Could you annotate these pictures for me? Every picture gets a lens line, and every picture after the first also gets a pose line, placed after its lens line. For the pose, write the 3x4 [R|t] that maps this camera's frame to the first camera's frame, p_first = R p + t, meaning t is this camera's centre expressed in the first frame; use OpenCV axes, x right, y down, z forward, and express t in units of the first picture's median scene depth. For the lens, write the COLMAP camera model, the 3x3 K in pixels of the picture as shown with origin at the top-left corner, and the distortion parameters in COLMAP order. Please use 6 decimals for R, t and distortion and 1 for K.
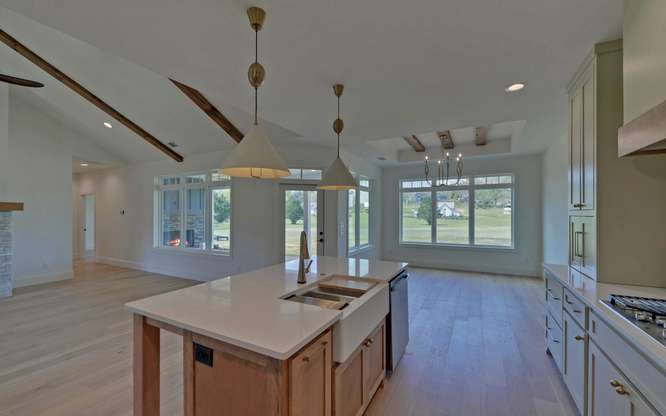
lens RADIAL K [[270.5, 0, 330.3], [0, 270.5, 214.4], [0, 0, 1]] dist [-0.003052, -0.000537]
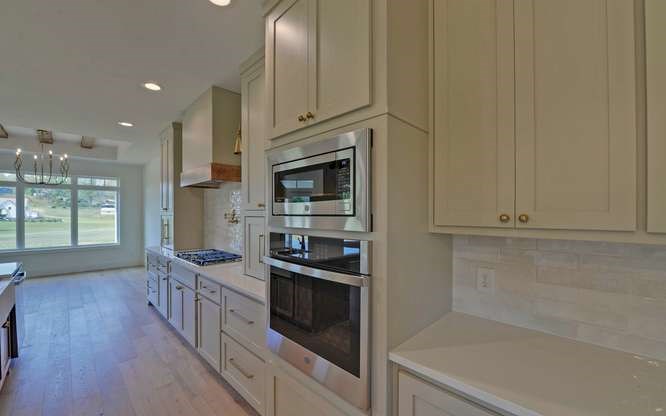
lens RADIAL K [[270.5, 0, 330.3], [0, 270.5, 214.4], [0, 0, 1]] dist [-0.003052, -0.000537]
pose [[0.290542, -0.002734, 0.956858, -0.158657], [0.004344, 0.999989, 0.001538, 0.001224], [-0.956852, 0.003710, 0.290551, -0.190682]]
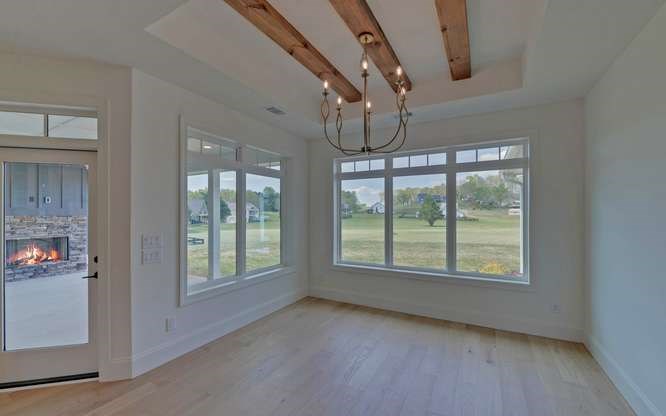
lens RADIAL K [[270.5, 0, 330.3], [0, 270.5, 214.4], [0, 0, 1]] dist [-0.003052, -0.000537]
pose [[0.999916, 0.003163, -0.012584, 0.313410], [-0.003186, 0.999993, -0.001779, -0.003518], [0.012578, 0.001819, 0.999919, 0.488232]]
